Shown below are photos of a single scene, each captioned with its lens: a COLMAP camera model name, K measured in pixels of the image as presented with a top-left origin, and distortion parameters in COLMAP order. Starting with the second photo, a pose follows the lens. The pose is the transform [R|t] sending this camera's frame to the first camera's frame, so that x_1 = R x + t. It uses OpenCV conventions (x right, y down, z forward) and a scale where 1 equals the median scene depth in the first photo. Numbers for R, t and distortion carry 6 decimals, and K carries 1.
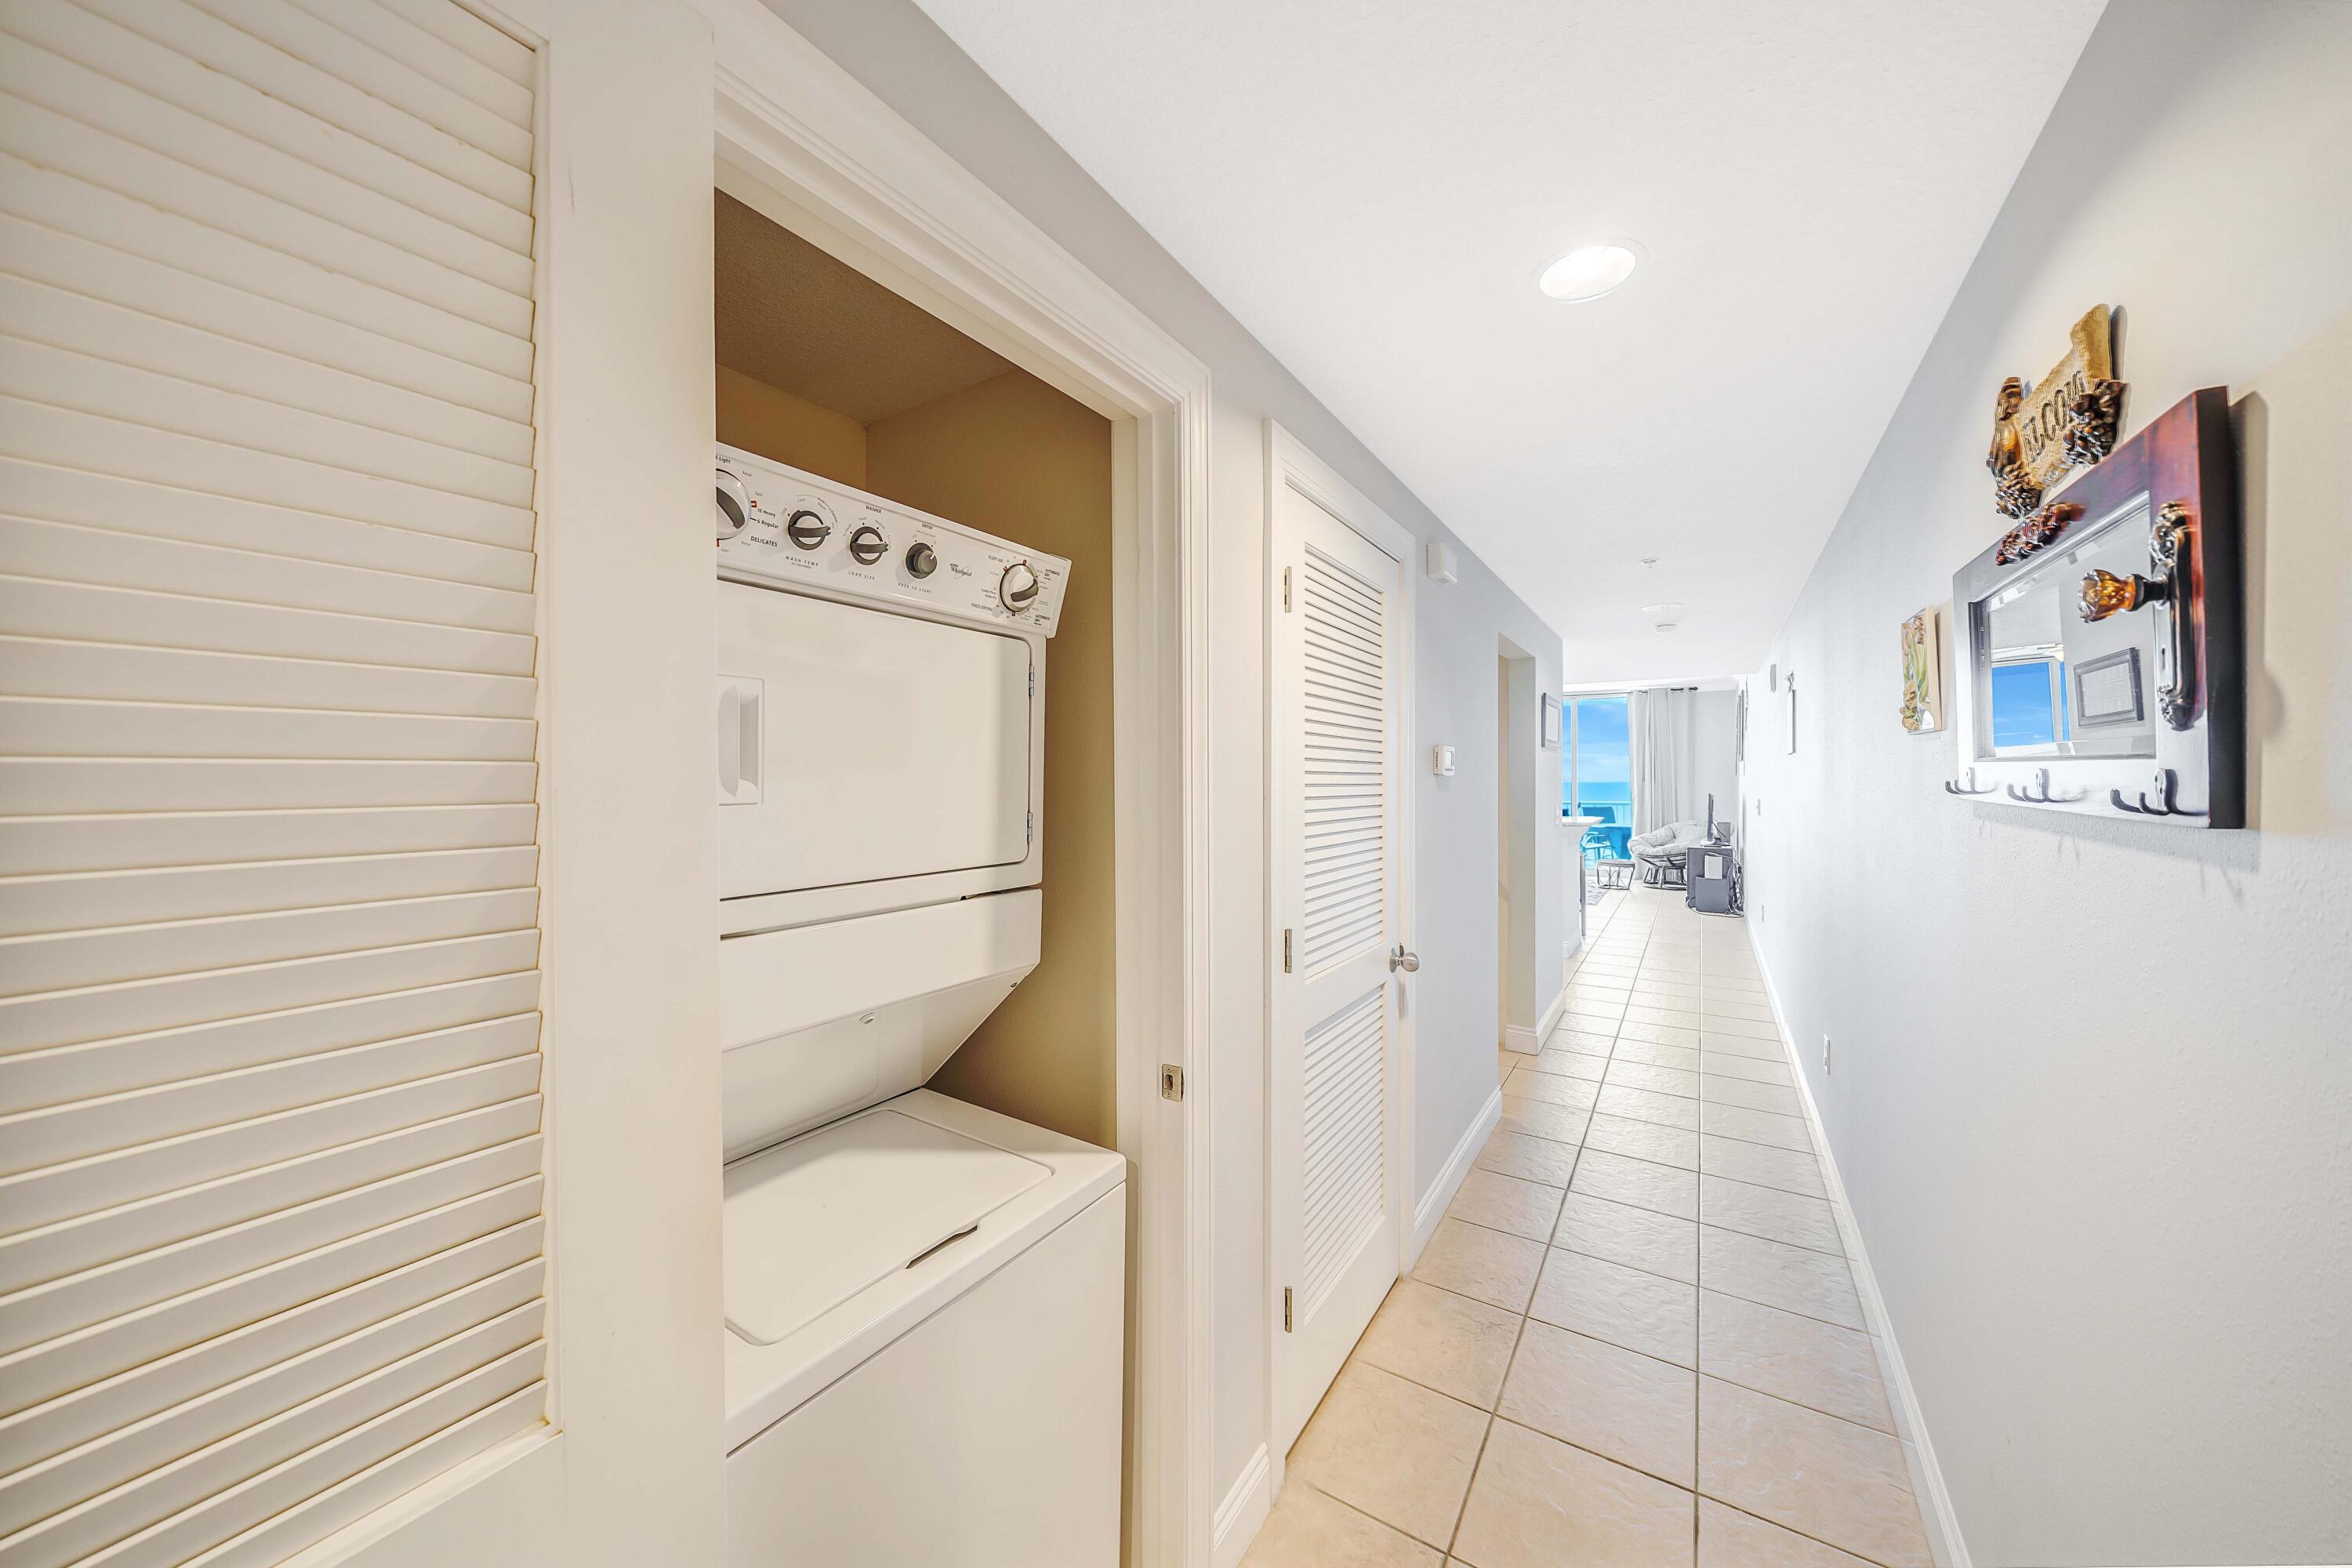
lens RADIAL K [[821.1, 0, 1173.0], [0, 821.1, 780.4], [0, 0, 1]] dist [-0.012101, -0.000018]
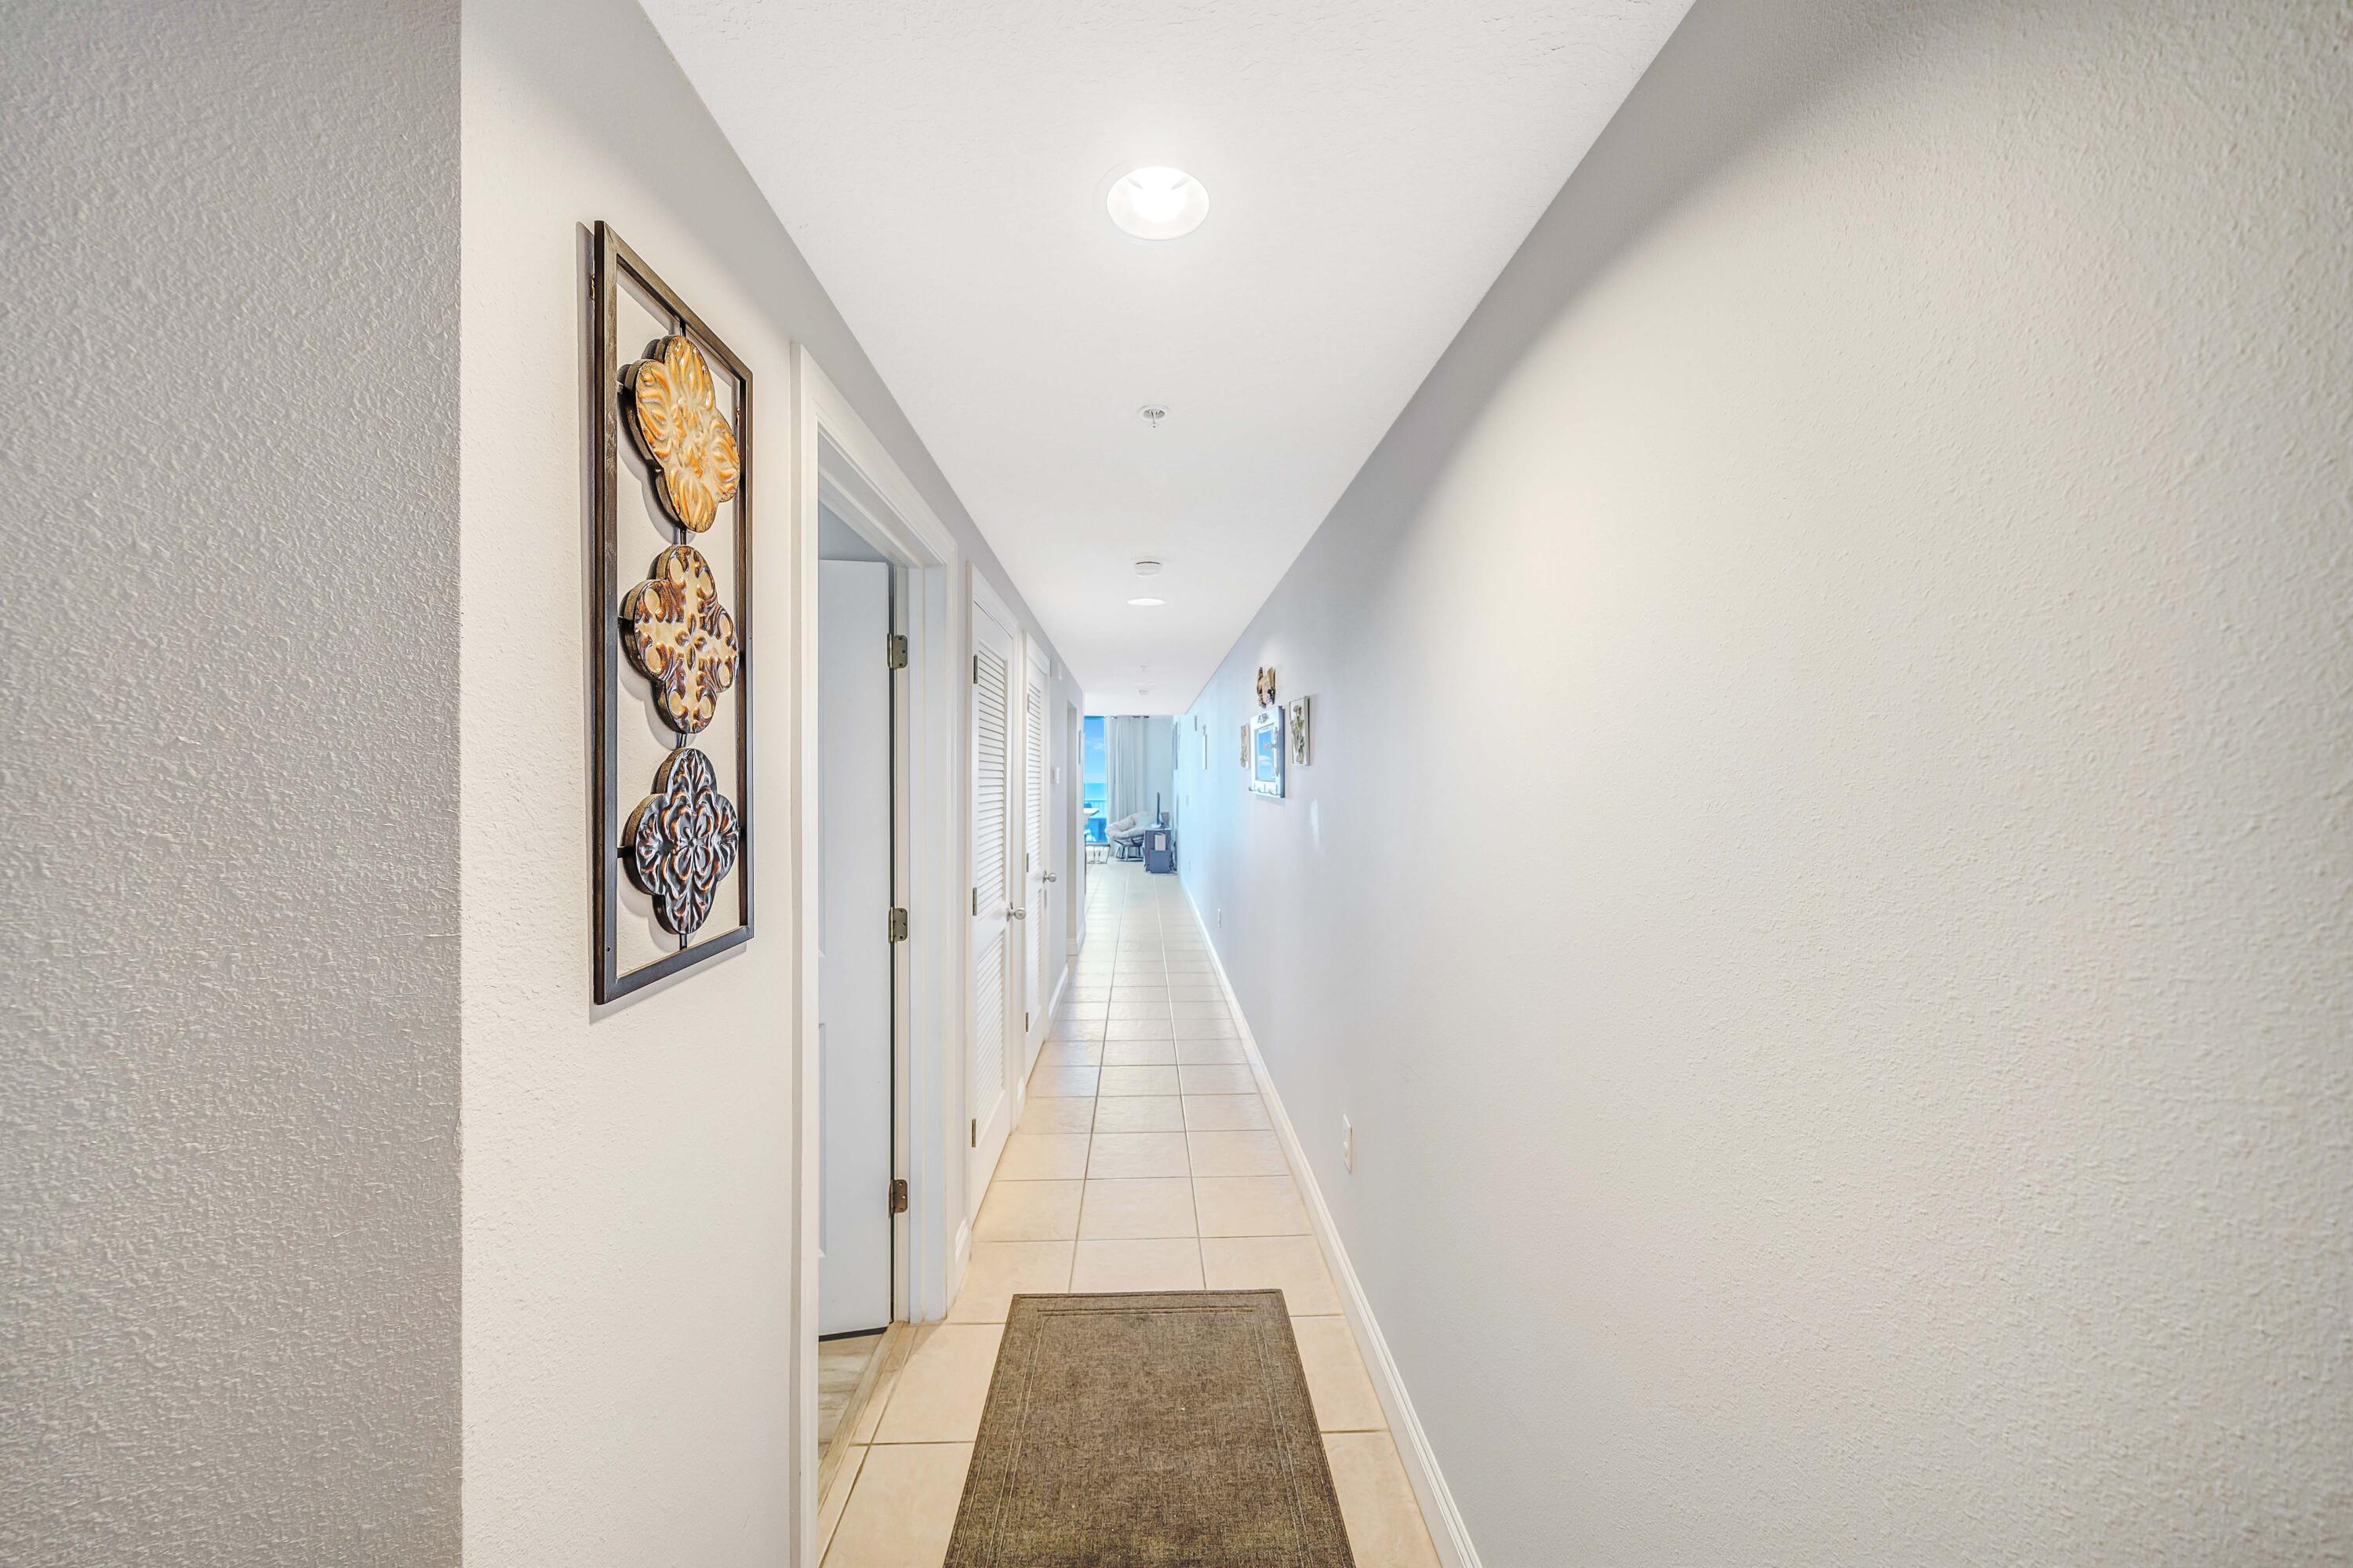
lens RADIAL K [[800.1, 0, 1176.4], [0, 800.1, 795.6], [0, 0, 1]] dist [-0.001779, -0.000147]
pose [[0.815425, -0.008661, 0.578798, -0.138098], [-0.001819, 0.999845, 0.017525, -0.003154], [-0.578860, -0.015343, 0.815282, -0.178135]]
